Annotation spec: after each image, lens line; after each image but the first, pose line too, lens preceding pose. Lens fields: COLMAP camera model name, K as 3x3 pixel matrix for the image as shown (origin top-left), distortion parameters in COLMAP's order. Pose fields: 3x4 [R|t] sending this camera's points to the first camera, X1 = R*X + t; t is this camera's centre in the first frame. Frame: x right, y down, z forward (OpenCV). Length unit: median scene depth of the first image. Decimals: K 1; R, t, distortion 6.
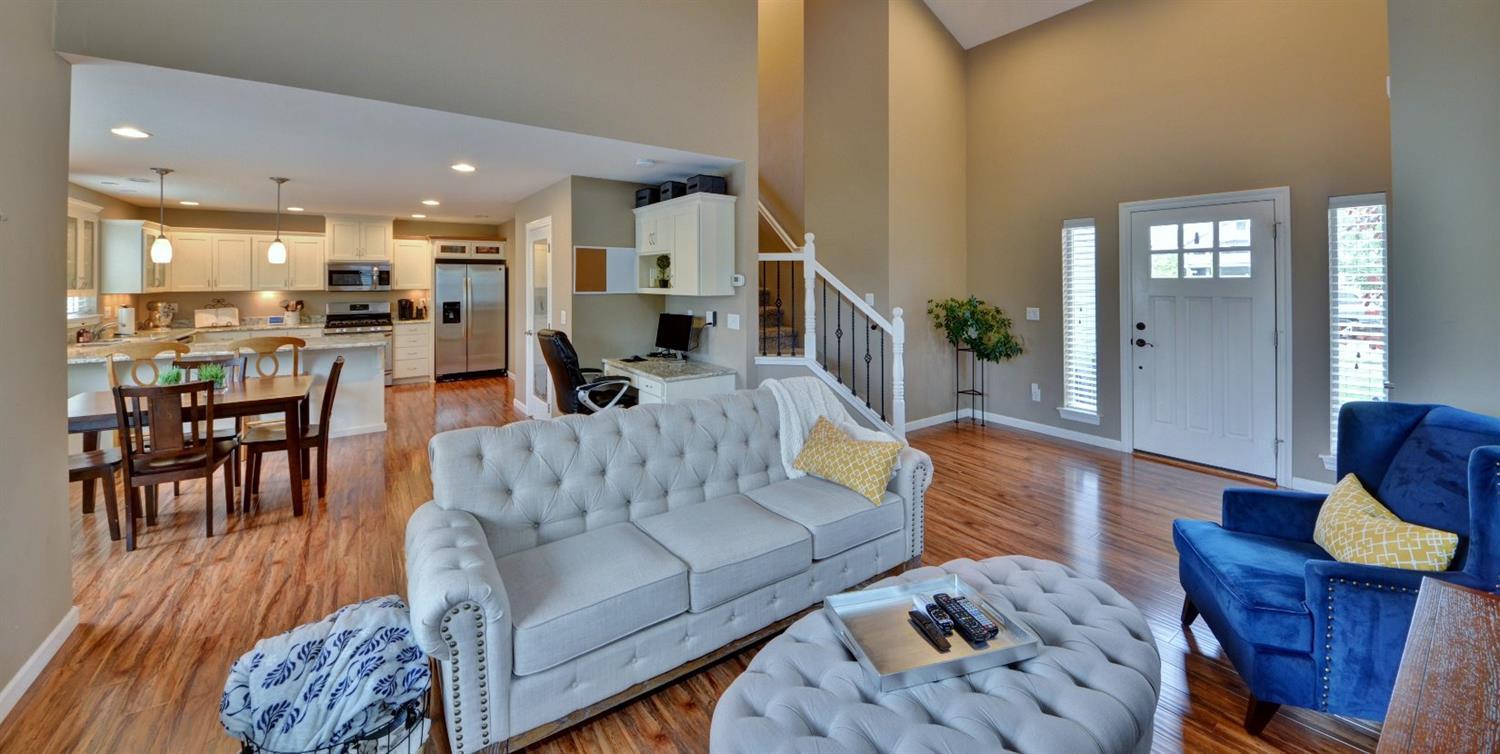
lens RADIAL K [[542.4, 0, 744.1], [0, 542.4, 283.1], [0, 0, 1]] dist [-0.016357, -0.000130]
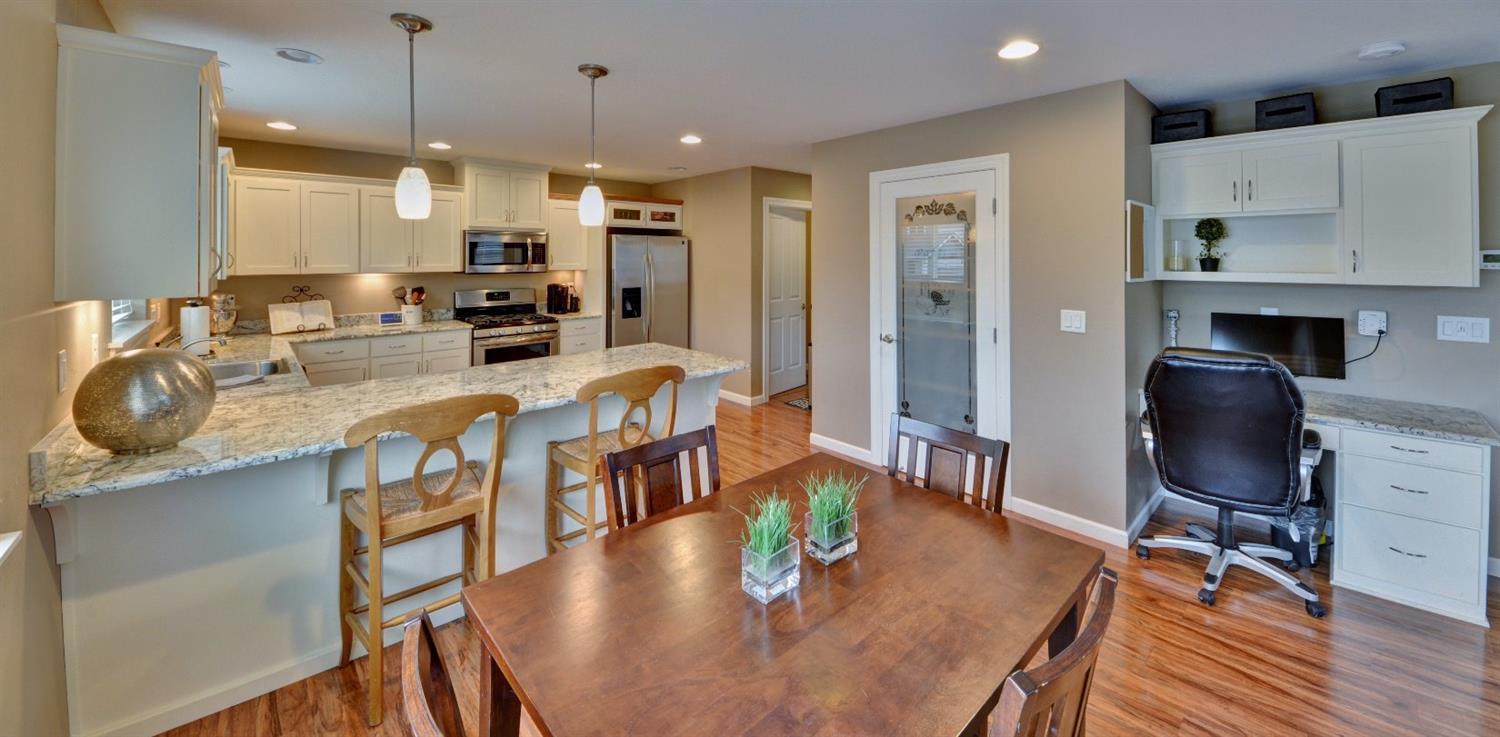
lens RADIAL K [[536.1, 0, 752.7], [0, 536.1, 254.7], [0, 0, 1]] dist [0.000760, -0.007986]
pose [[0.992612, 0.003189, 0.121286, -0.503528], [-0.002023, 0.999951, -0.009736, -0.002429], [-0.121311, 0.009419, 0.992570, 0.294391]]
